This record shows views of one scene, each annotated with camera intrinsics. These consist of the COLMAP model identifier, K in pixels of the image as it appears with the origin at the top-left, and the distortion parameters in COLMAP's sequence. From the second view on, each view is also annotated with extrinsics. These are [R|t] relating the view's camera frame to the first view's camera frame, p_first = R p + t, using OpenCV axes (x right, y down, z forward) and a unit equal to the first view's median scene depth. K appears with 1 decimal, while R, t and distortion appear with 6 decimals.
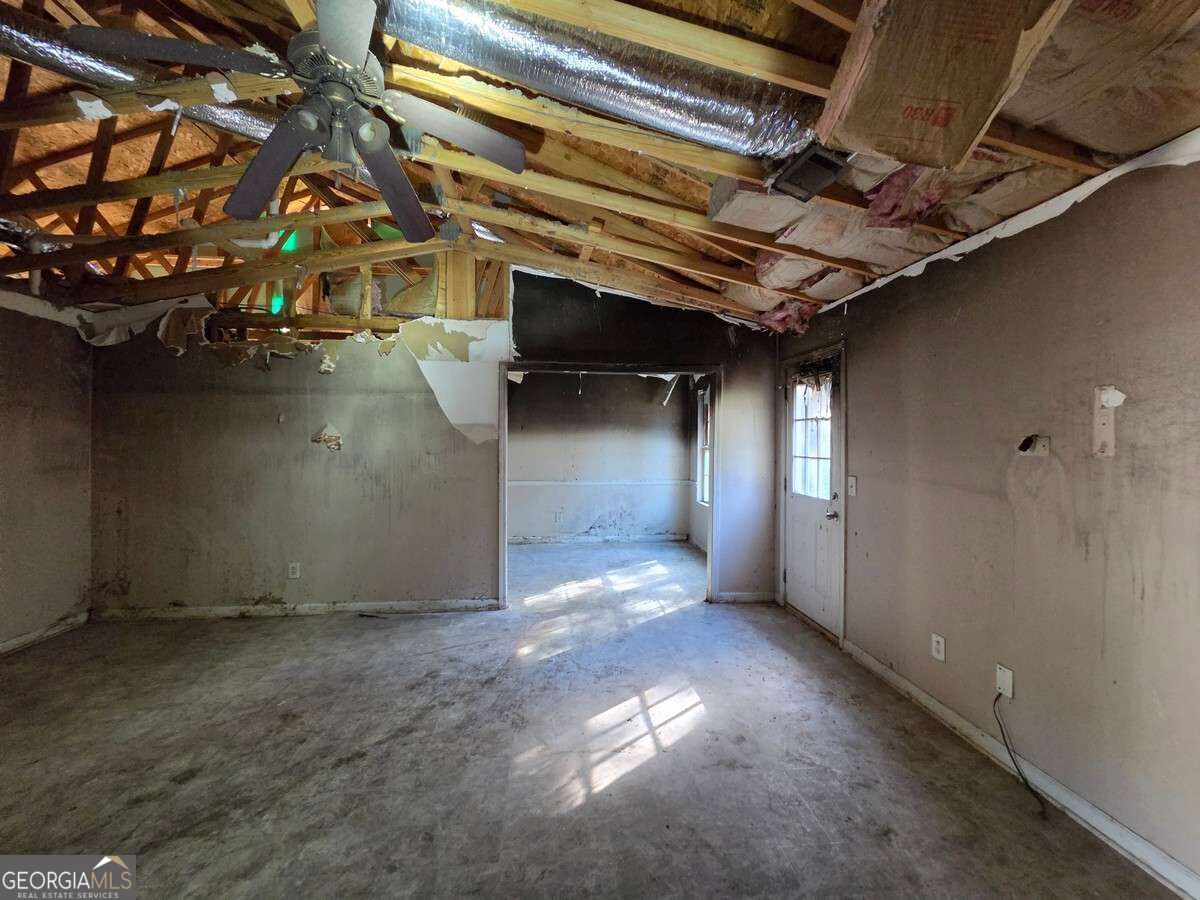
lens RADIAL K [[495.3, 0, 587.2], [0, 495.3, 441.5], [0, 0, 1]] dist [0.000470, 0.000232]
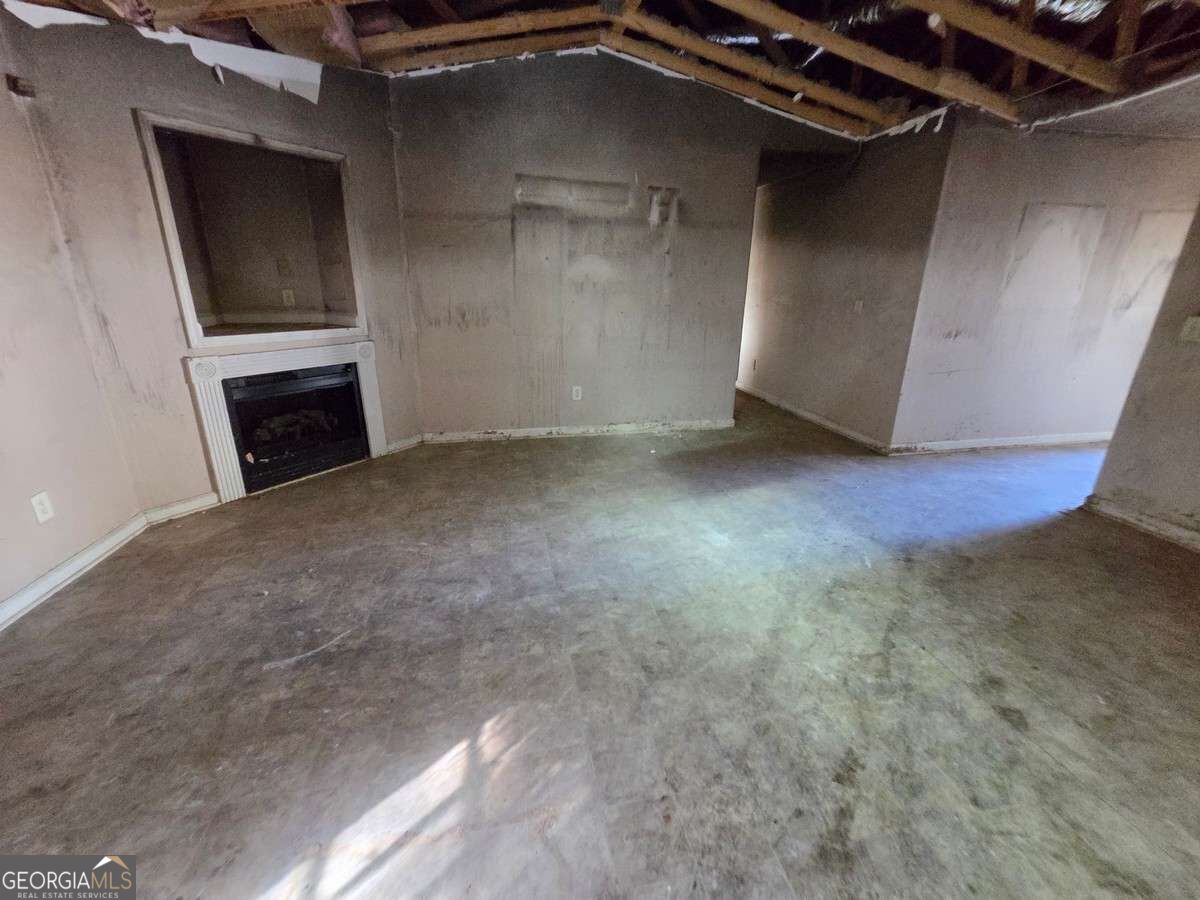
lens RADIAL K [[495.3, 0, 599.7], [0, 495.3, 442.1], [0, 0, 1]] dist [0.000470, 0.000232]
pose [[-0.992242, 0.021553, -0.122437, -0.069200], [-0.017209, 0.951564, 0.306968, 0.035918], [0.123122, 0.306694, -0.943811, 1.099140]]
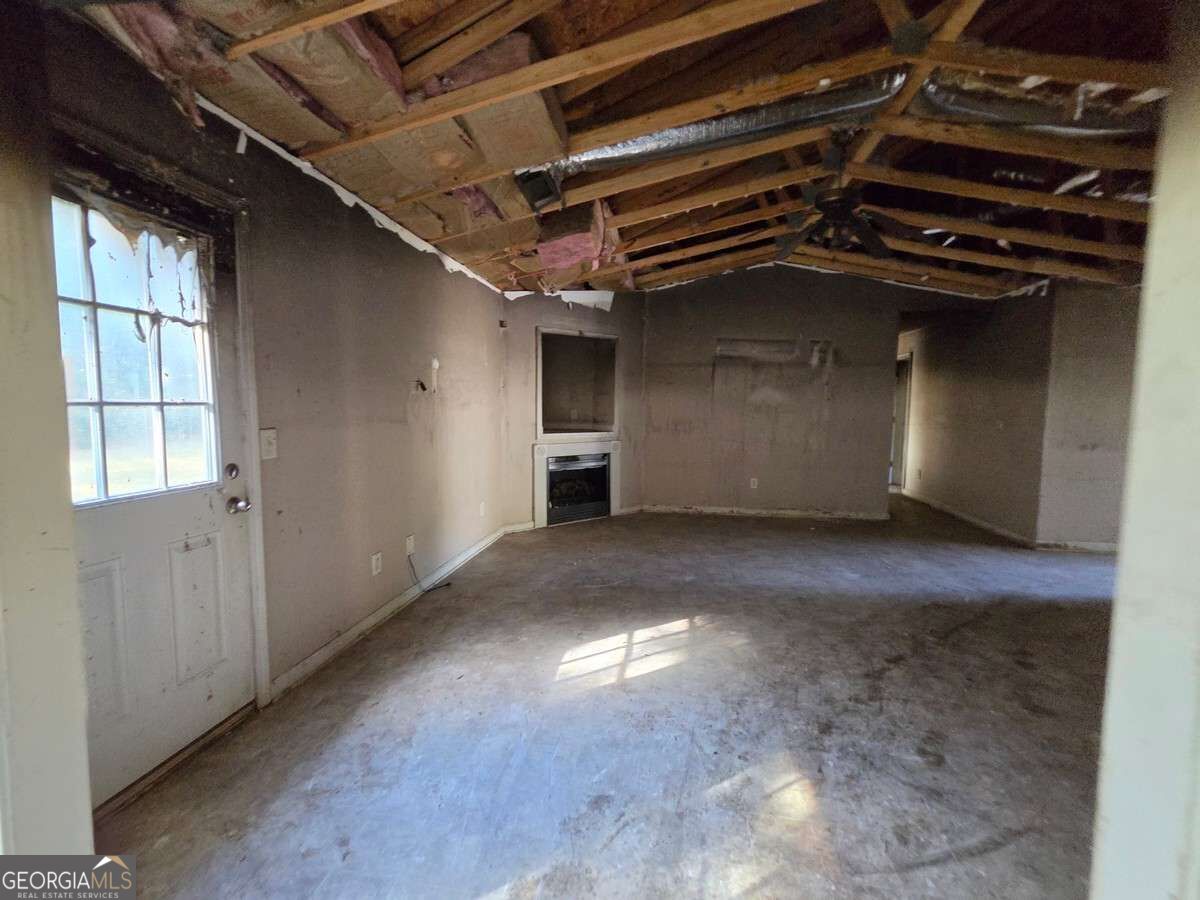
lens RADIAL K [[495.3, 0, 607.5], [0, 495.3, 439.7], [0, 0, 1]] dist [0.000470, 0.000232]
pose [[-0.975703, -0.030182, 0.217008, -0.039193], [-0.013930, 0.997008, 0.076034, 0.033235], [-0.218653, 0.071164, -0.973204, 1.722953]]
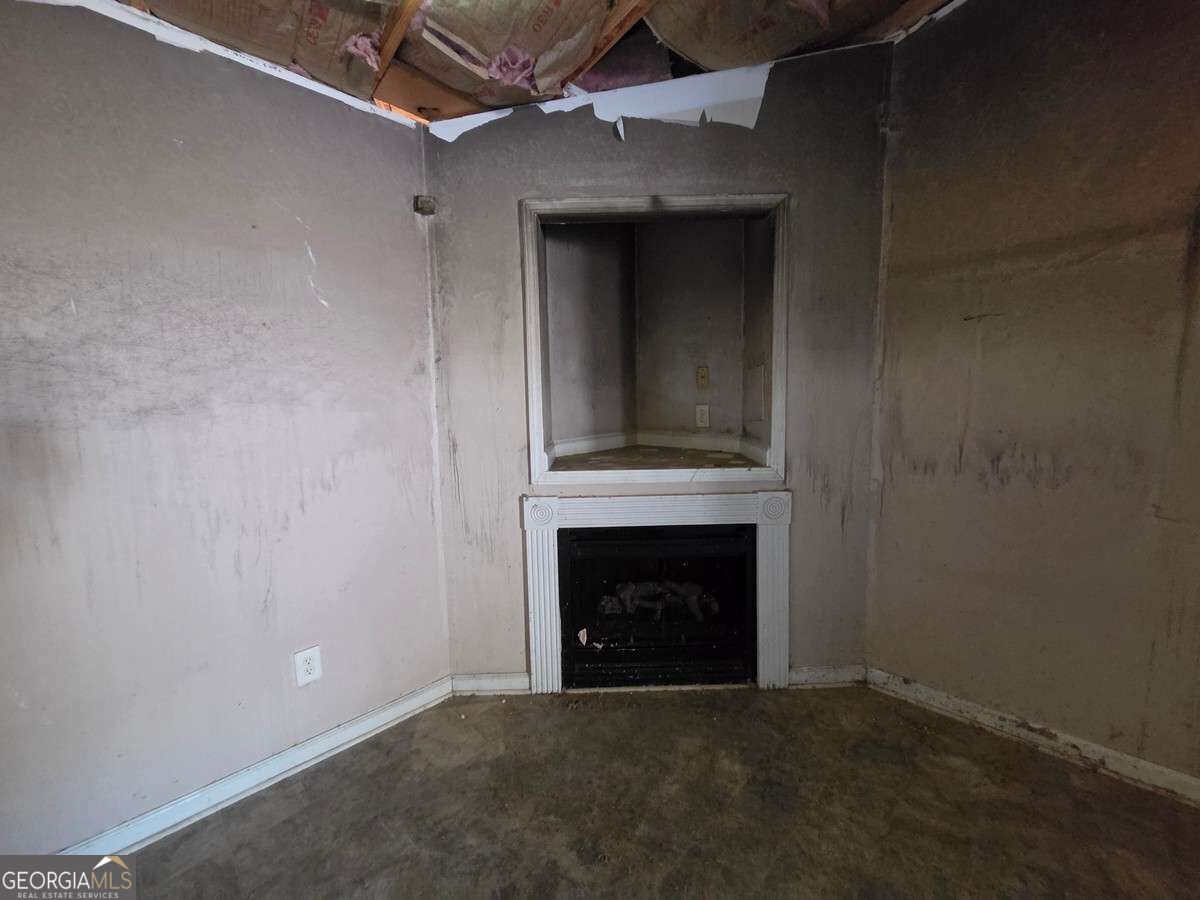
lens RADIAL K [[495.3, 0, 594.0], [0, 495.3, 442.4], [0, 0, 1]] dist [0.000470, 0.000232]
pose [[-0.646294, -0.067897, 0.760062, -0.015416], [0.020500, 0.994129, 0.106239, 0.034185], [-0.762813, 0.084243, -0.641108, 0.430802]]
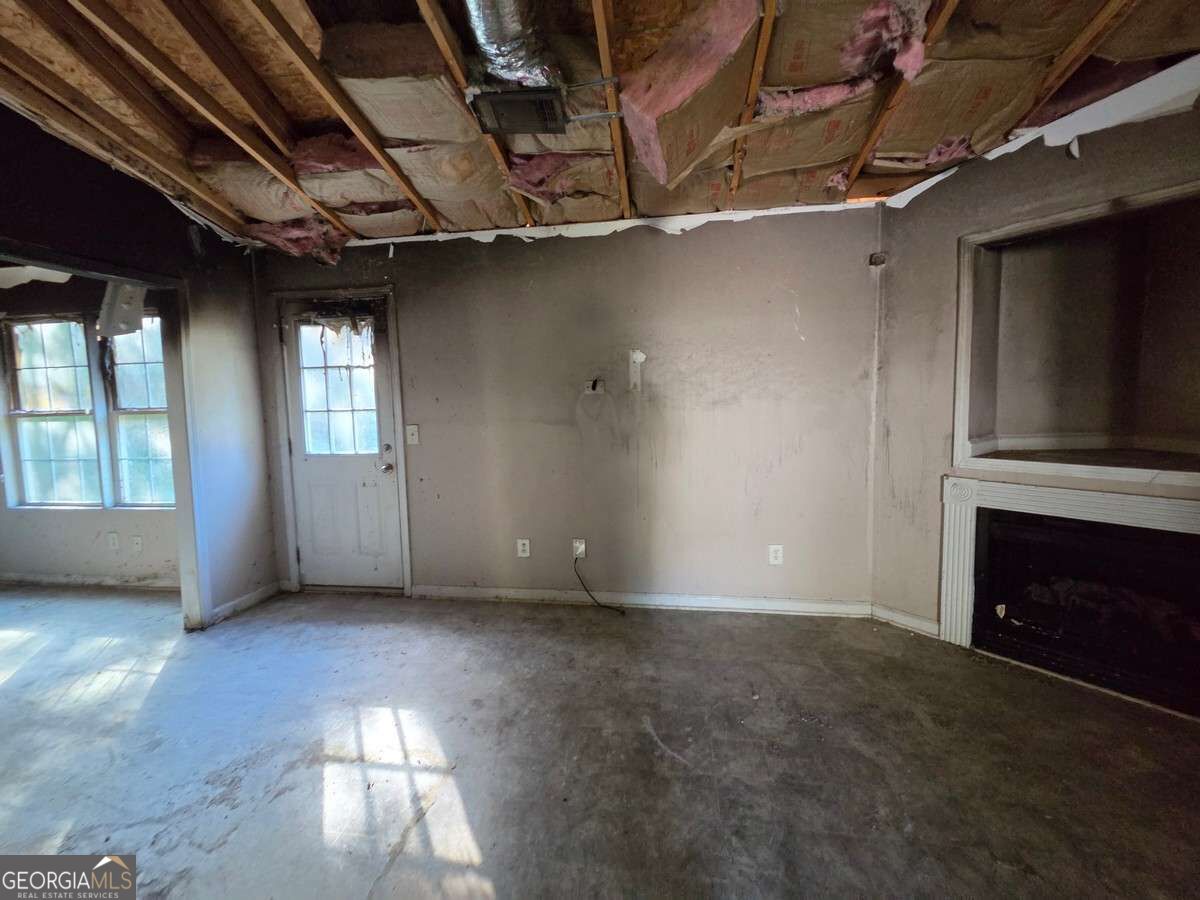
lens RADIAL K [[495.3, 0, 595.3], [0, 495.3, 440.9], [0, 0, 1]] dist [0.000470, 0.000232]
pose [[0.221583, -0.090557, 0.970928, -0.407496], [0.028007, 0.995859, 0.086490, 0.029942], [-0.974739, 0.008028, 0.223201, 0.465615]]
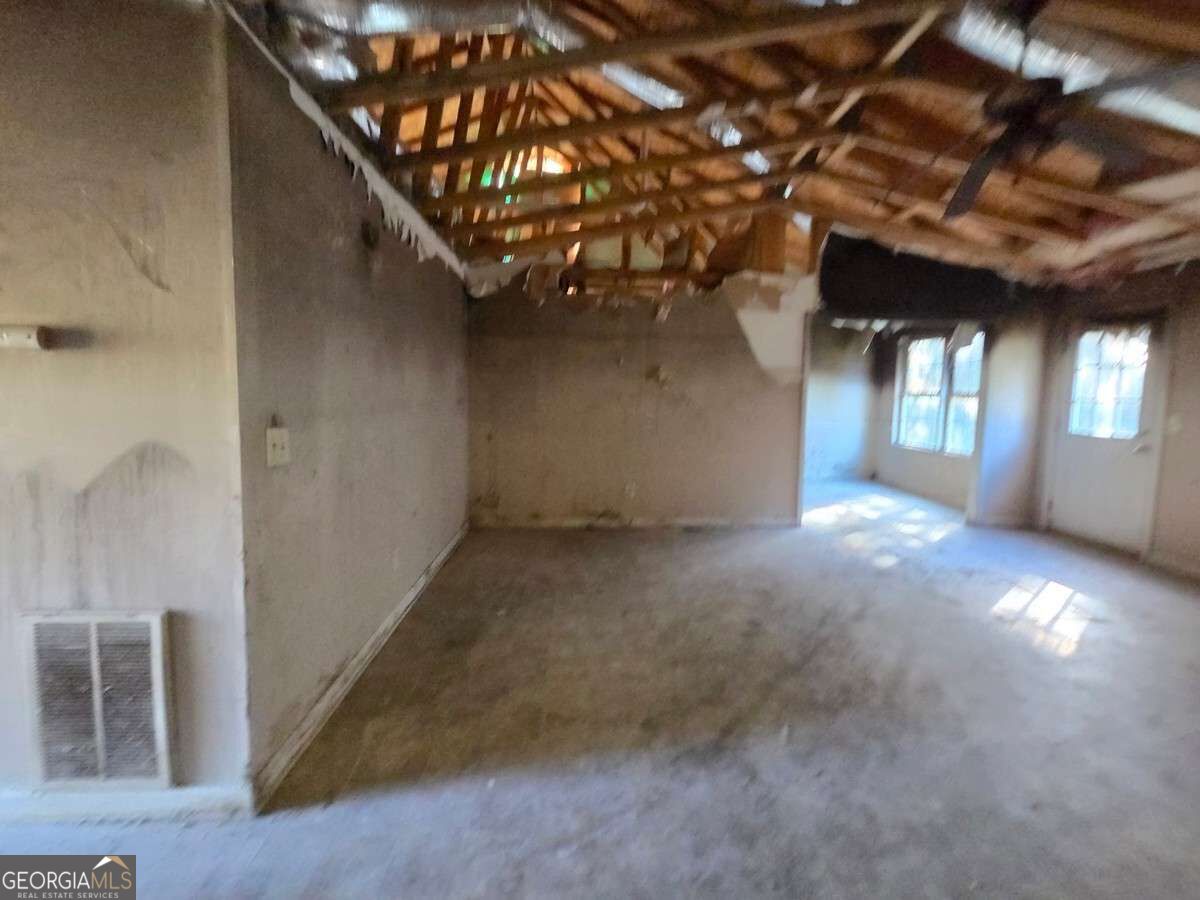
lens RADIAL K [[495.3, 0, 600.3], [0, 495.3, 429.5], [0, 0, 1]] dist [0.000470, 0.000232]
pose [[0.999292, 0.013034, -0.035296, -0.859930], [-0.010186, 0.996766, 0.079705, 0.030676], [0.036221, -0.079289, 0.996193, -0.229111]]
